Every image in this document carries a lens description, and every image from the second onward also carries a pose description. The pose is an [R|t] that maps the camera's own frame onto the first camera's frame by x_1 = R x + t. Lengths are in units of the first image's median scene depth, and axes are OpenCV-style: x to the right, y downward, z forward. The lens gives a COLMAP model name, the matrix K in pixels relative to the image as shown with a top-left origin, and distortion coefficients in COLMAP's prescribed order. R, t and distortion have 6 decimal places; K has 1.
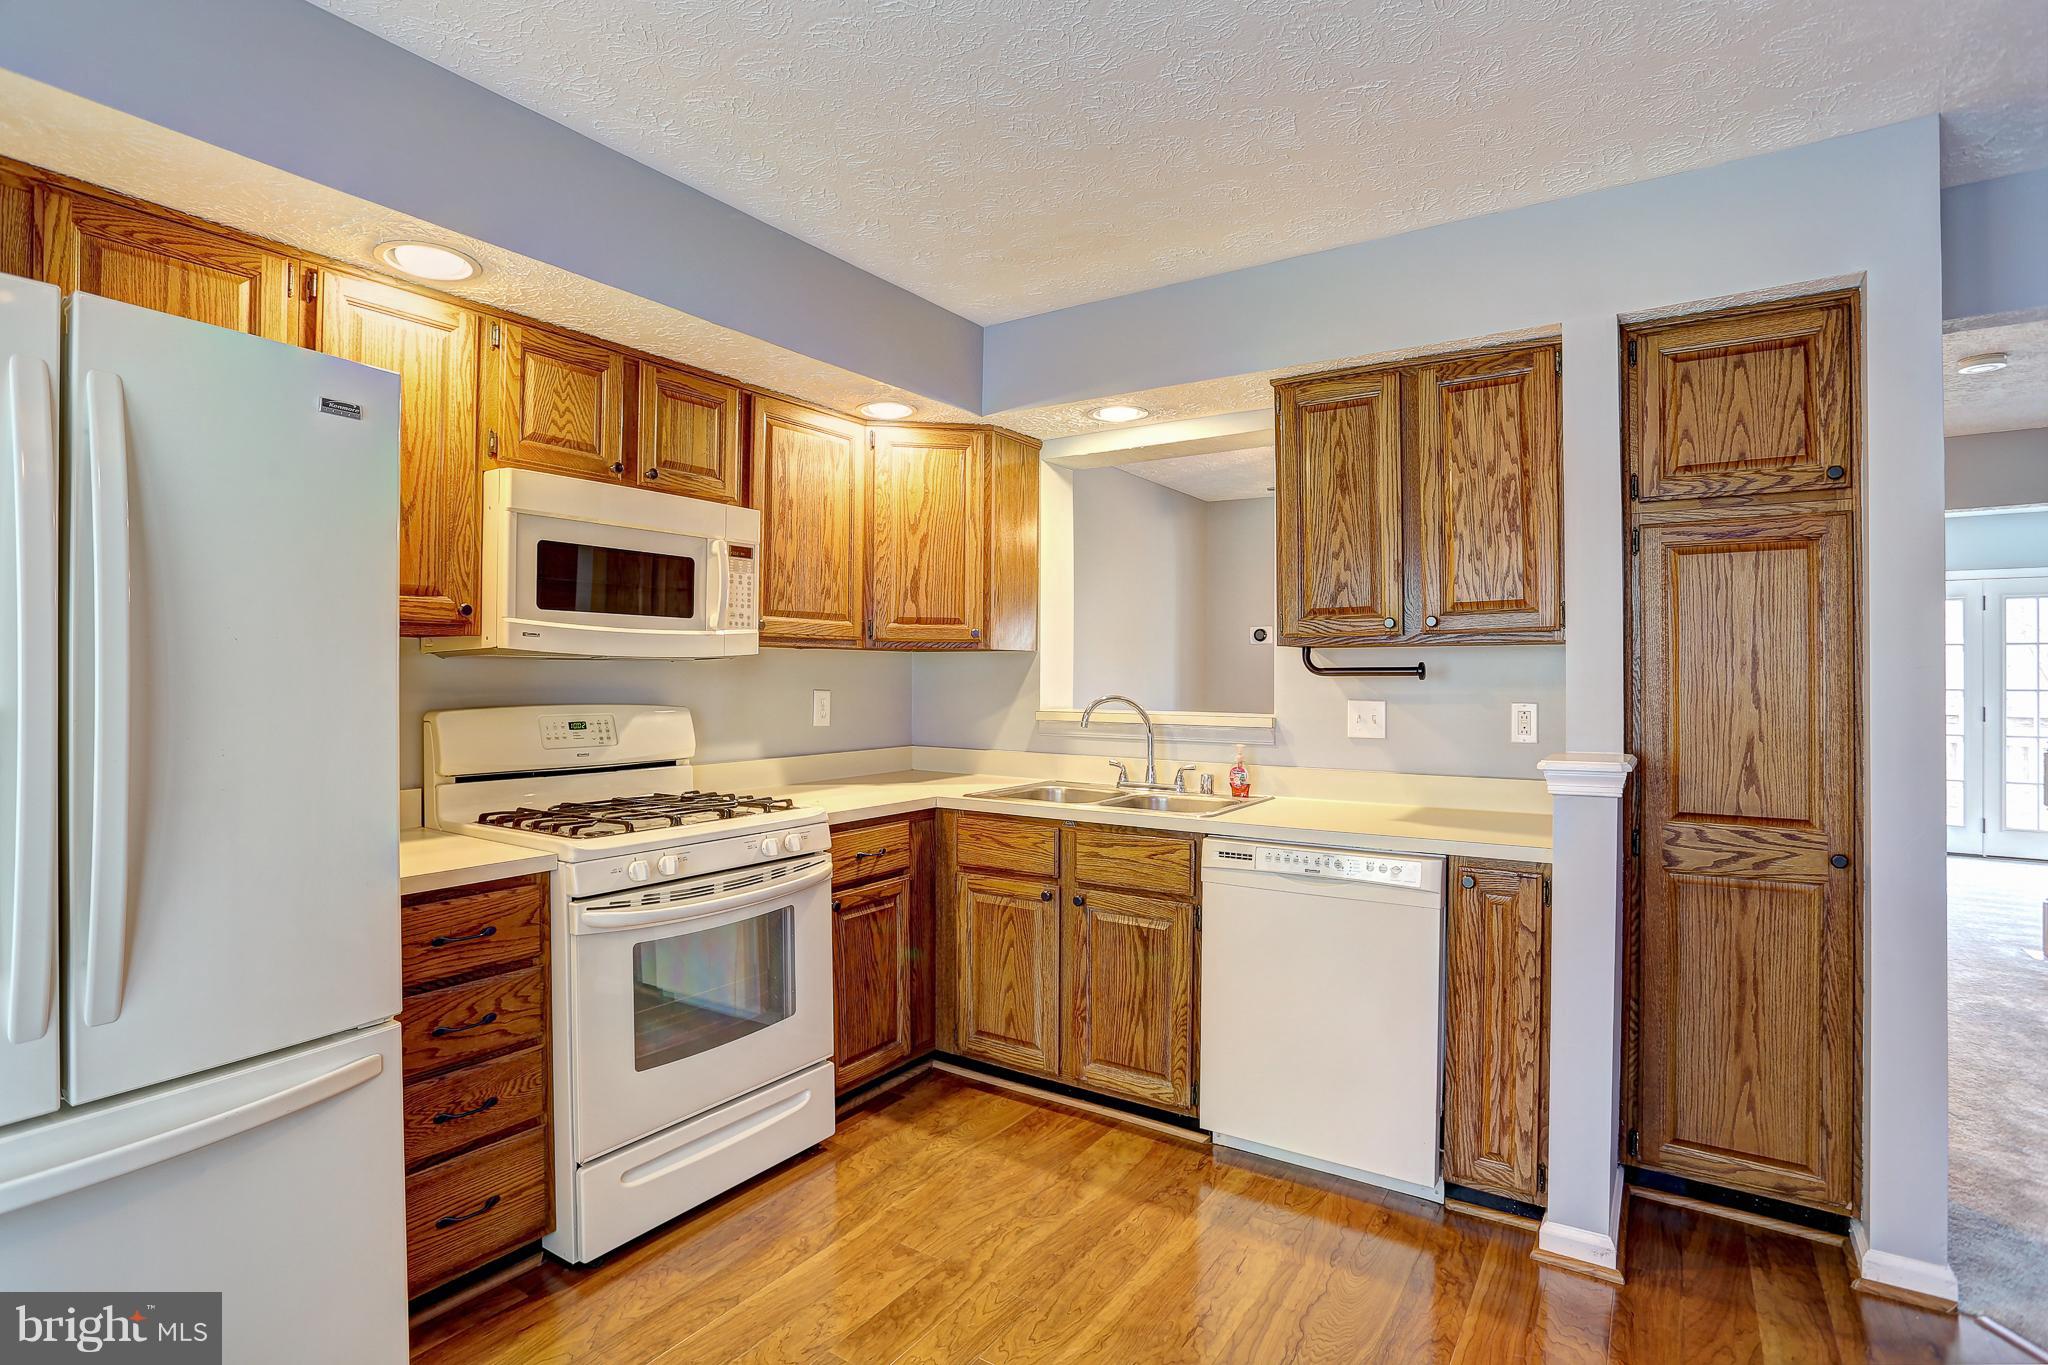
lens RADIAL K [[1011.9, 0, 1011.0], [0, 1011.9, 668.3], [0, 0, 1]] dist [-0.068737, 0.031819]
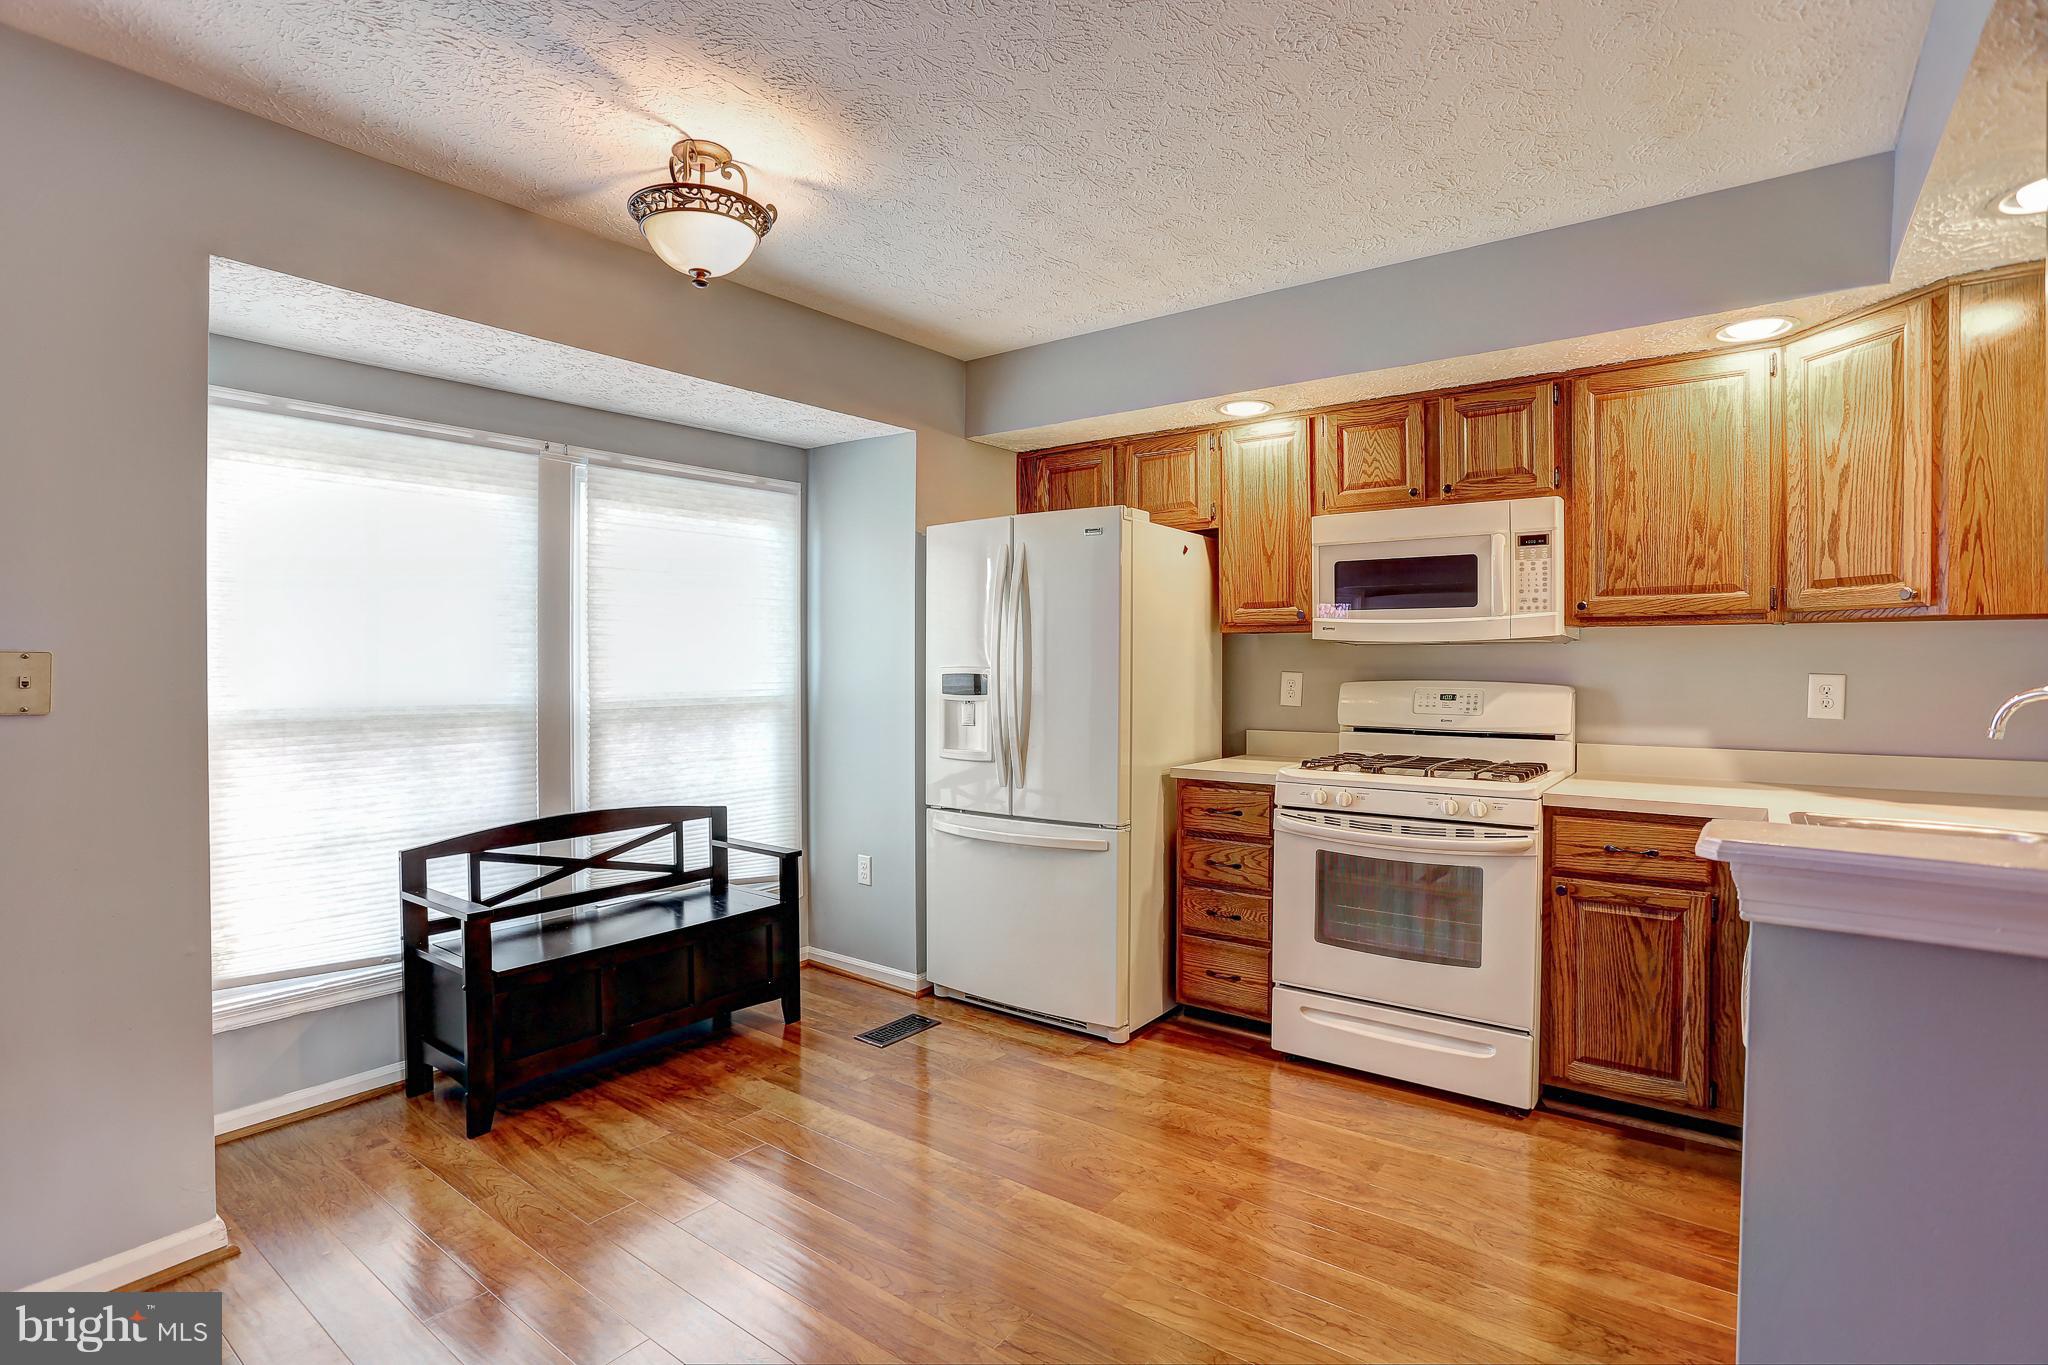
lens RADIAL K [[1003.0, 0, 1025.6], [0, 1003.0, 666.4], [0, 0, 1]] dist [-0.070900, 0.034171]
pose [[-0.057322, 0.003879, -0.998348, 0.879002], [0.007754, 0.999964, 0.003440, 0.011094], [0.998326, -0.007544, -0.057350, 0.575439]]
